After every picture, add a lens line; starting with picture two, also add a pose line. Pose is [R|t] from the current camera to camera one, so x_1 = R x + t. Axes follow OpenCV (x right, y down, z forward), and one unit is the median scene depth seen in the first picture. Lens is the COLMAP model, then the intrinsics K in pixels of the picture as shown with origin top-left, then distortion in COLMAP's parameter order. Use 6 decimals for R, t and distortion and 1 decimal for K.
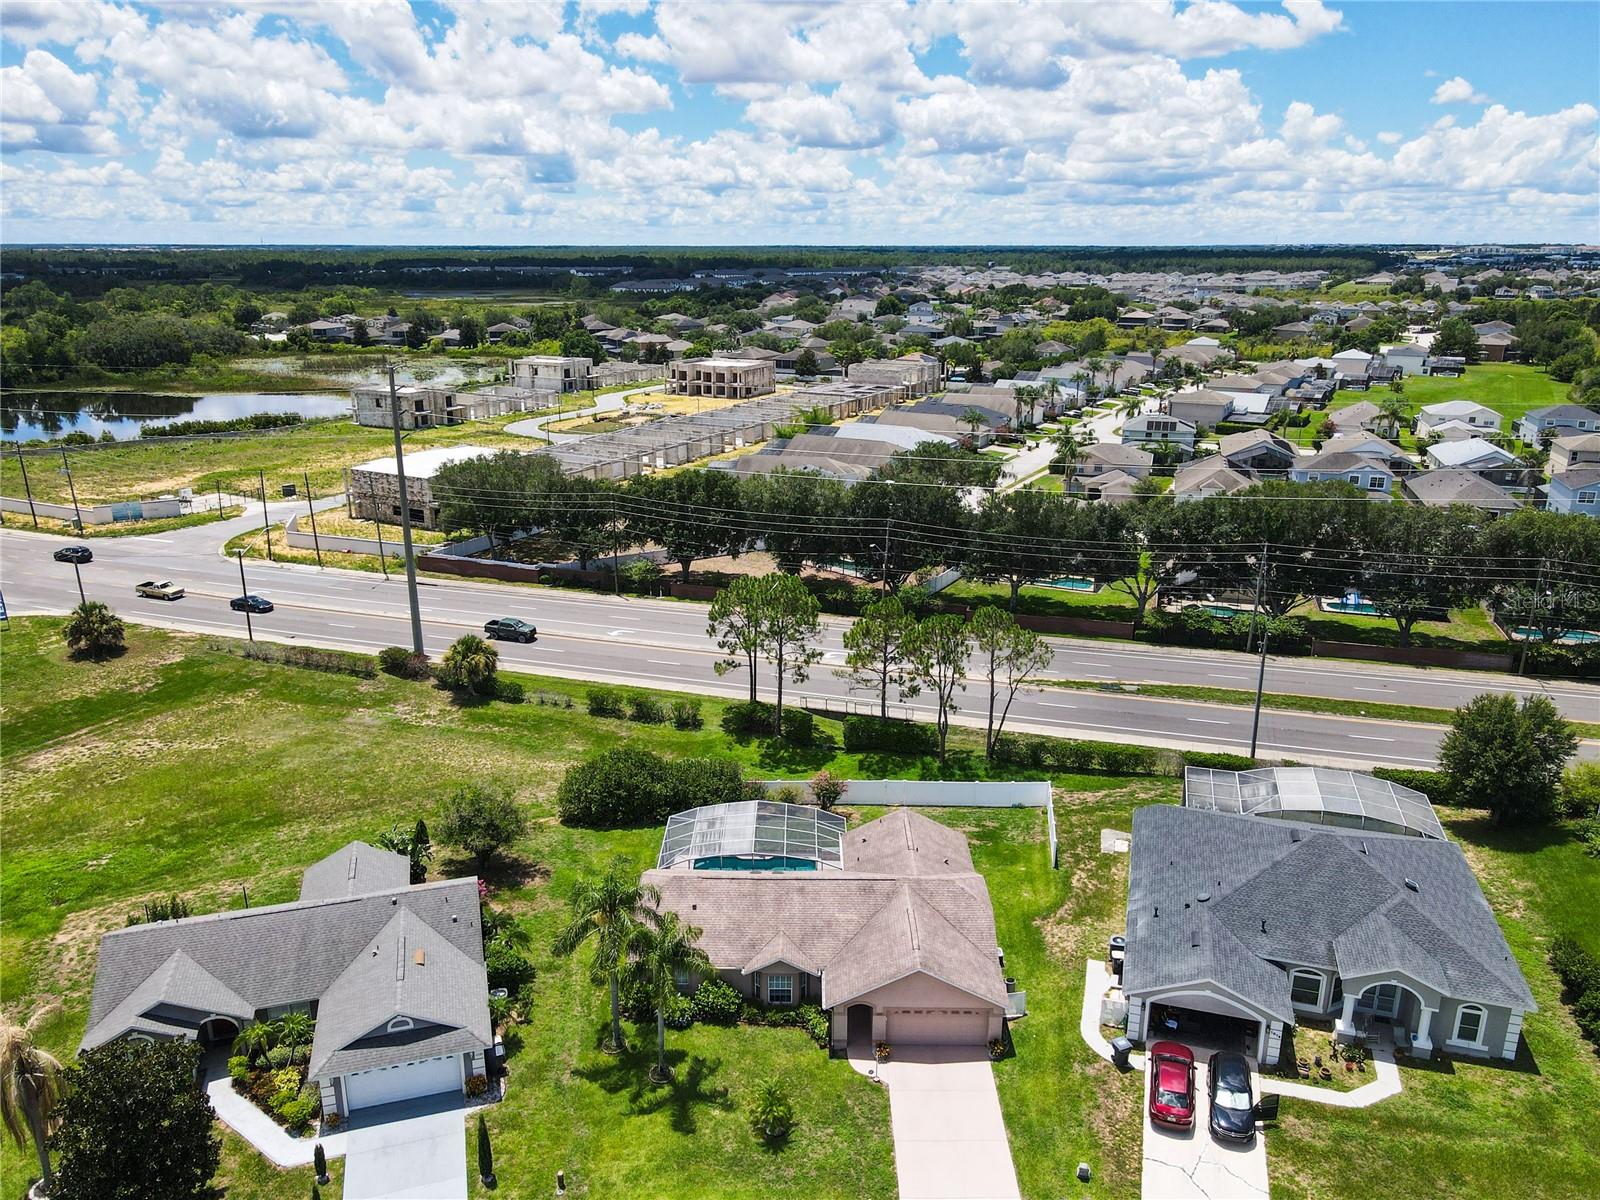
lens RADIAL K [[1196.1, 0, 799.1], [0, 1196.1, 609.6], [0, 0, 1]] dist [0.004420, 0.026211]
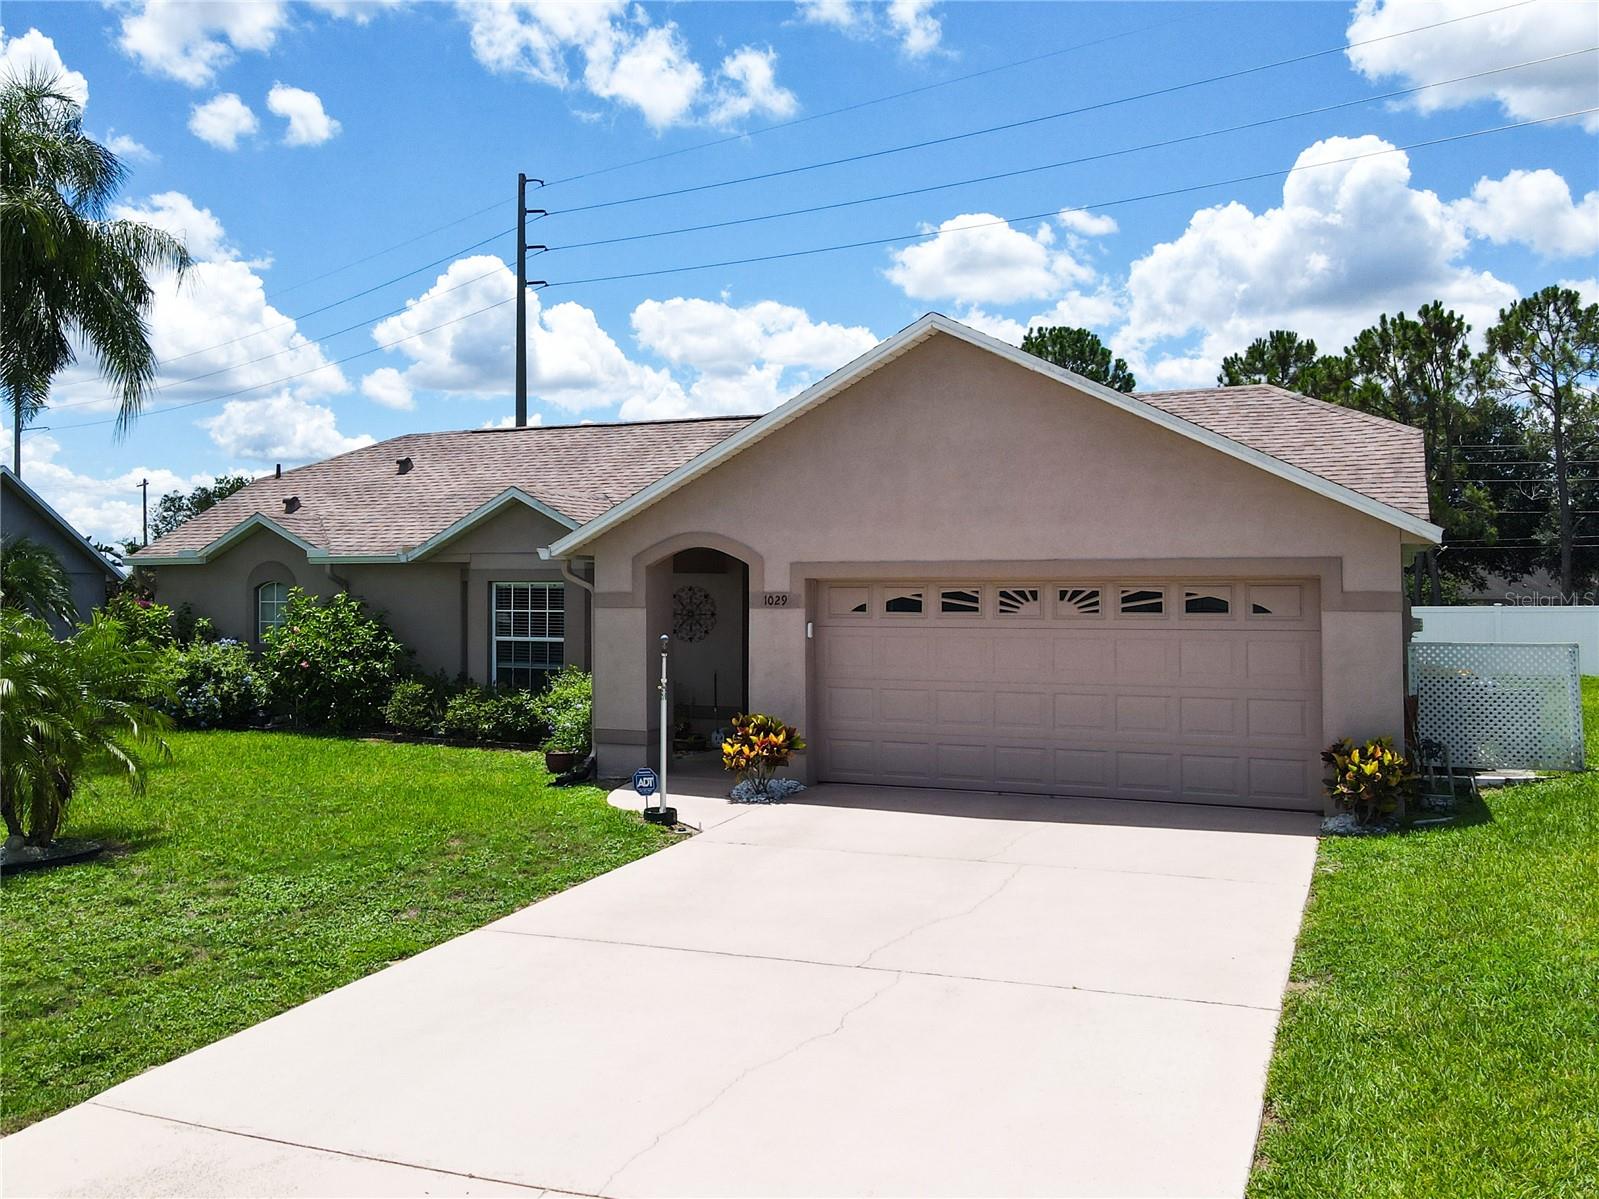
lens RADIAL K [[1423.7, 0, 714.1], [0, 1423.7, 545.2], [0, 0, 1]] dist [-0.001760, 0.013831]
pose [[0.906434, -0.019713, -0.421887, 0.119766], [-0.119712, 0.945952, -0.301404, 0.293174], [0.405027, 0.323708, 0.855083, 0.552821]]
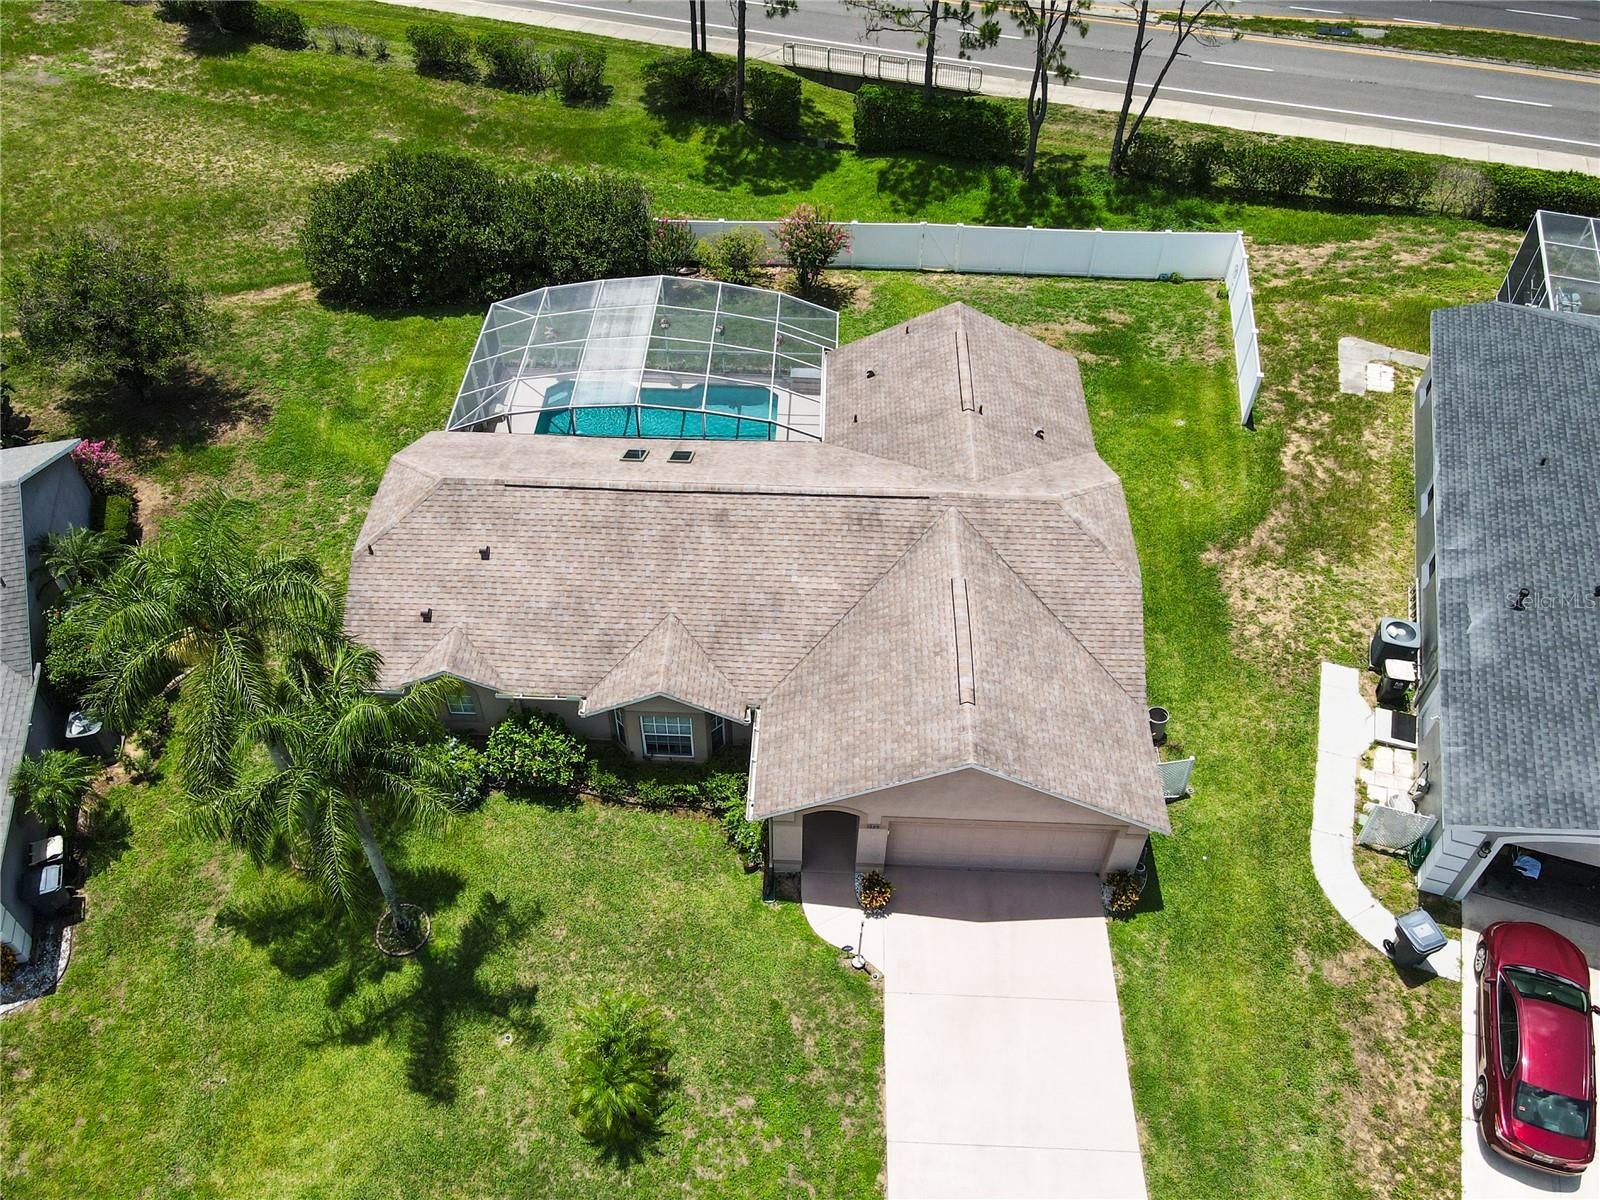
lens RADIAL K [[1244.6, 0, 777.6], [0, 1244.6, 645.8], [0, 0, 1]] dist [0.013870, -0.001872]
pose [[0.999156, 0.027485, -0.030540, 0.031199], [-0.008564, 0.866302, 0.499448, 0.031547], [0.040184, -0.498764, 0.865806, 0.448763]]
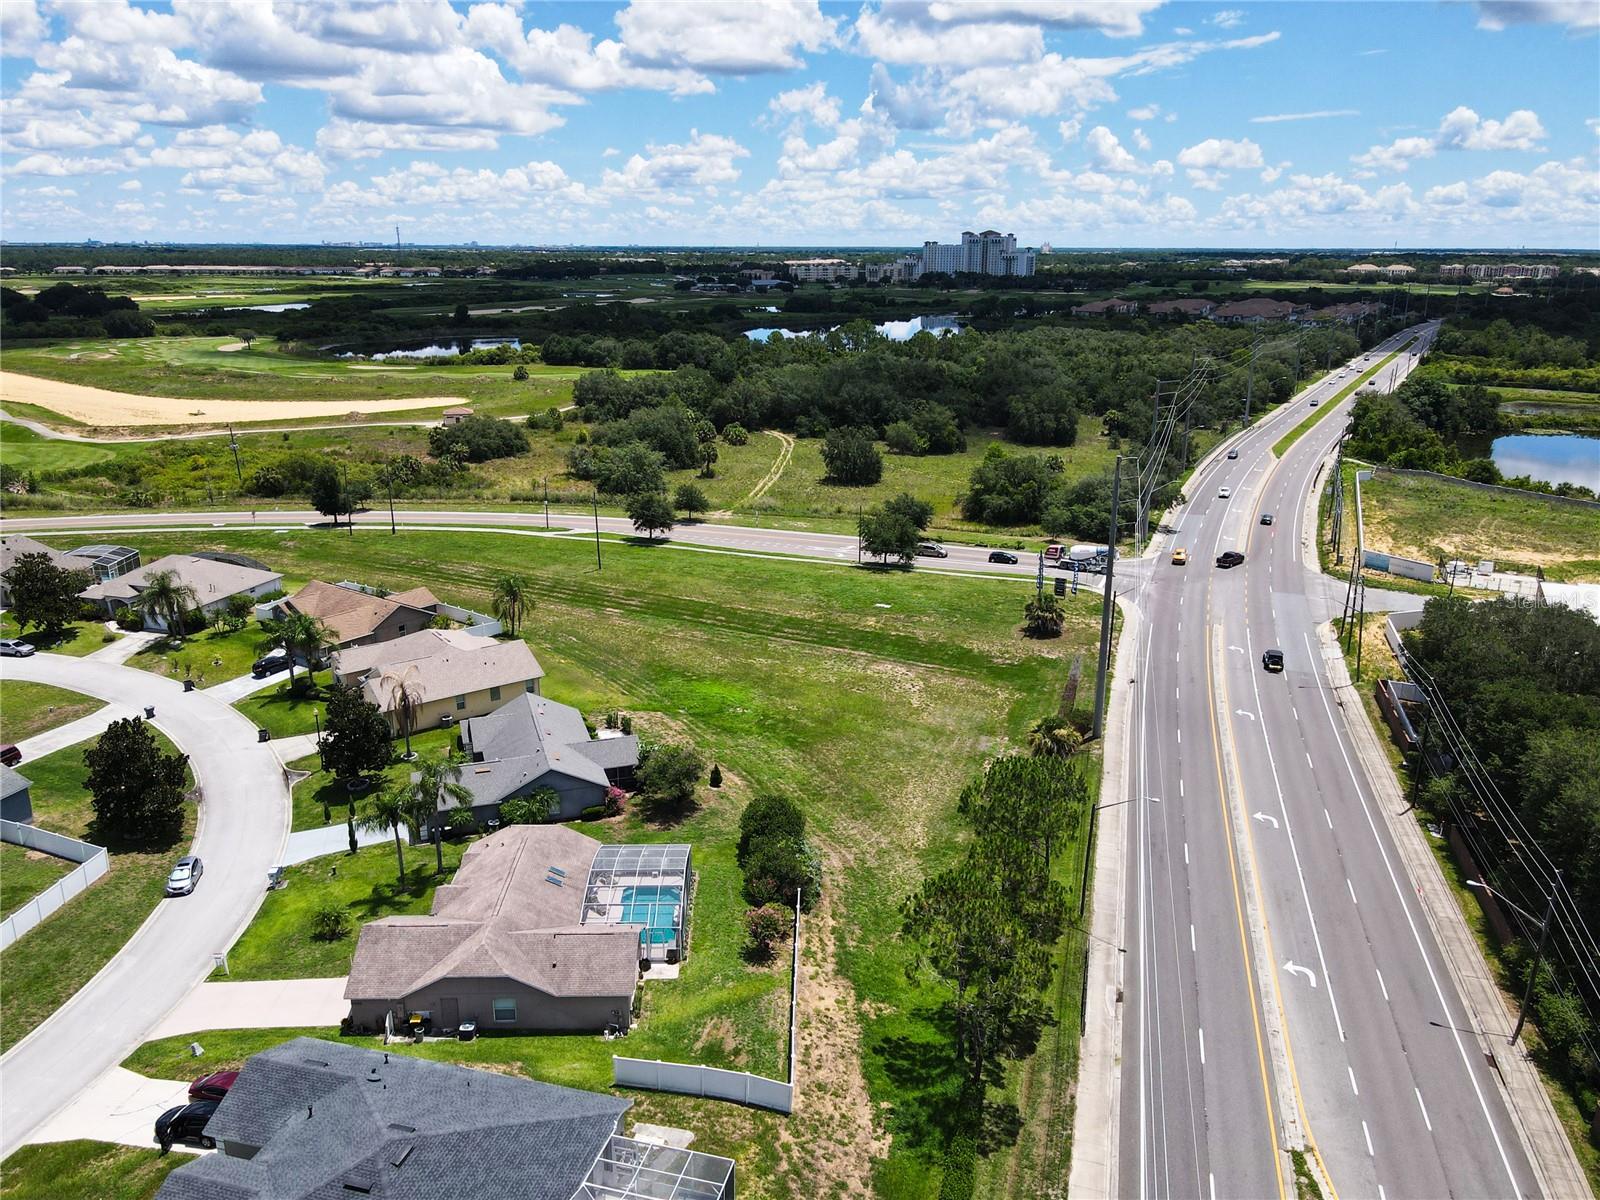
lens RADIAL K [[1196.1, 0, 799.1], [0, 1196.1, 609.6], [0, 0, 1]] dist [0.004420, 0.026211]
pose [[0.026201, 0.296580, -0.954648, 0.904671], [-0.297774, 0.913940, 0.275761, -0.377213], [0.954277, 0.277044, 0.112260, 0.857763]]
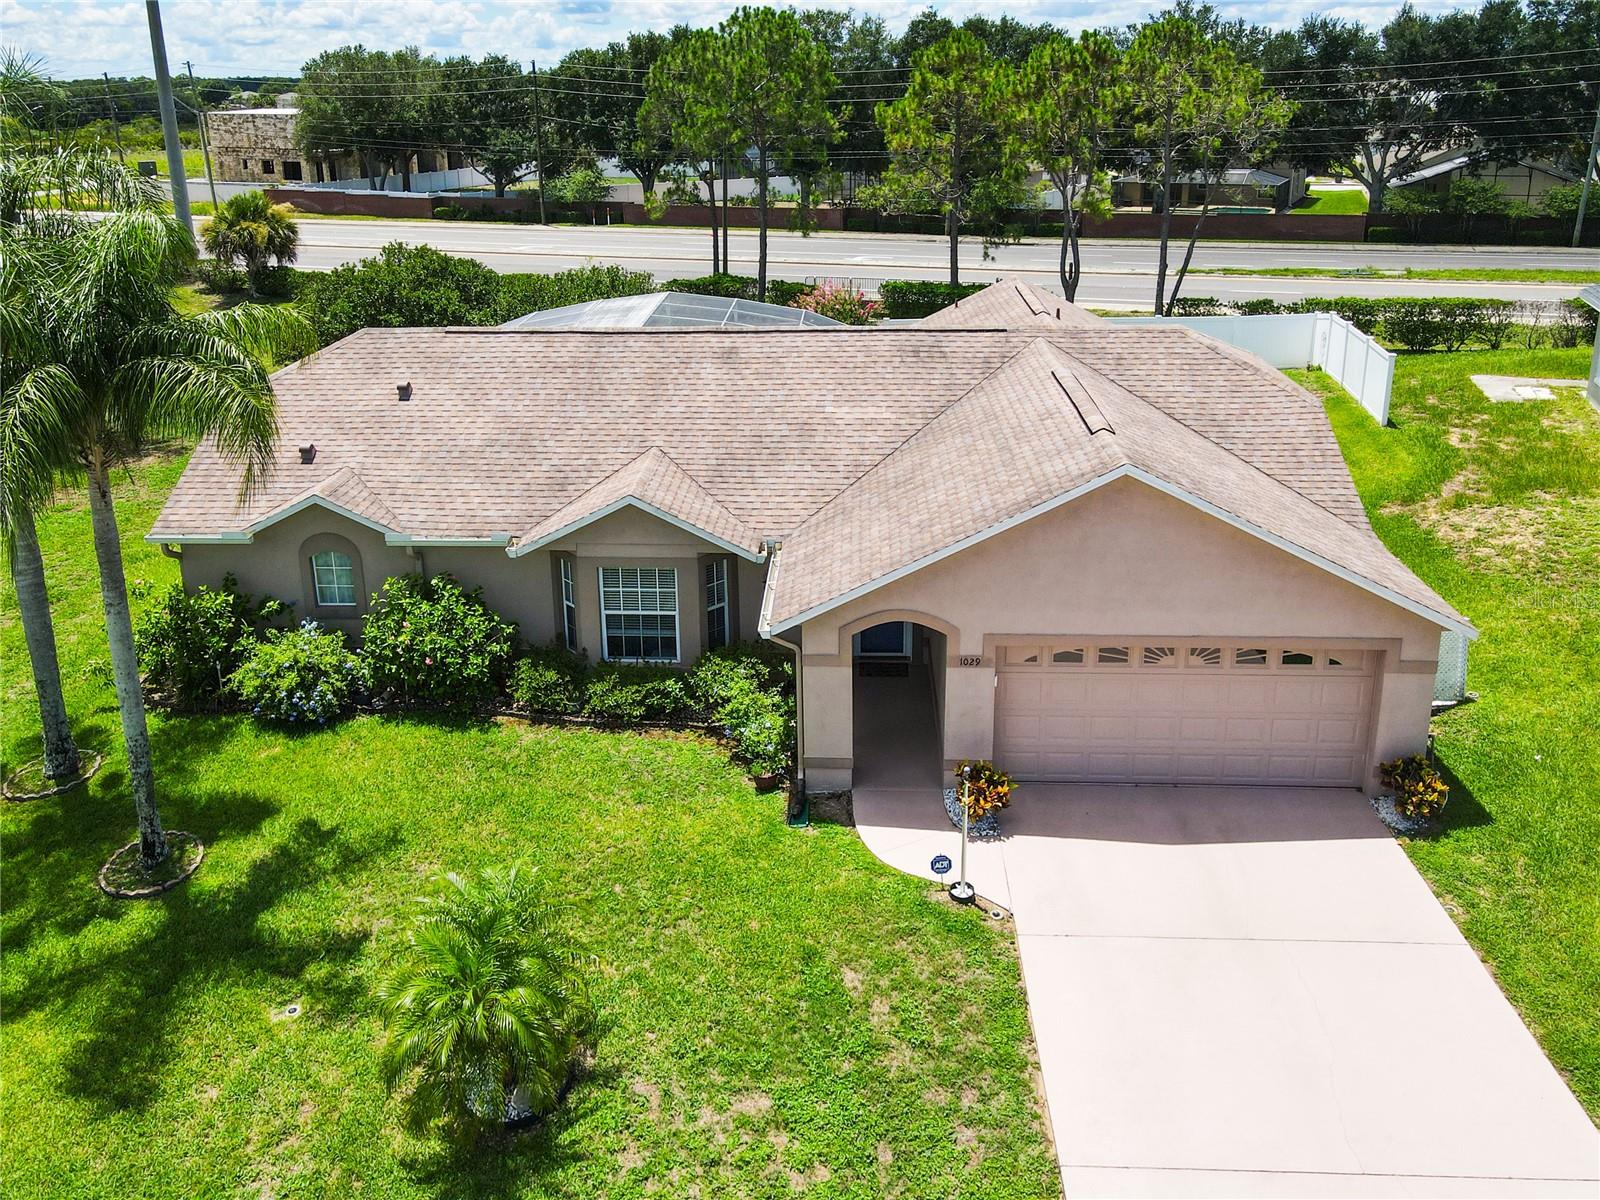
lens RADIAL K [[1297.2, 0, 778.1], [0, 1297.2, 427.9], [0, 0, 1]] dist [-0.002985, 0.029283]
pose [[0.998362, -0.005299, -0.056964, 0.029159], [0.003172, 0.999297, -0.037367, 0.212449], [0.057122, 0.037125, 0.997677, 0.503584]]
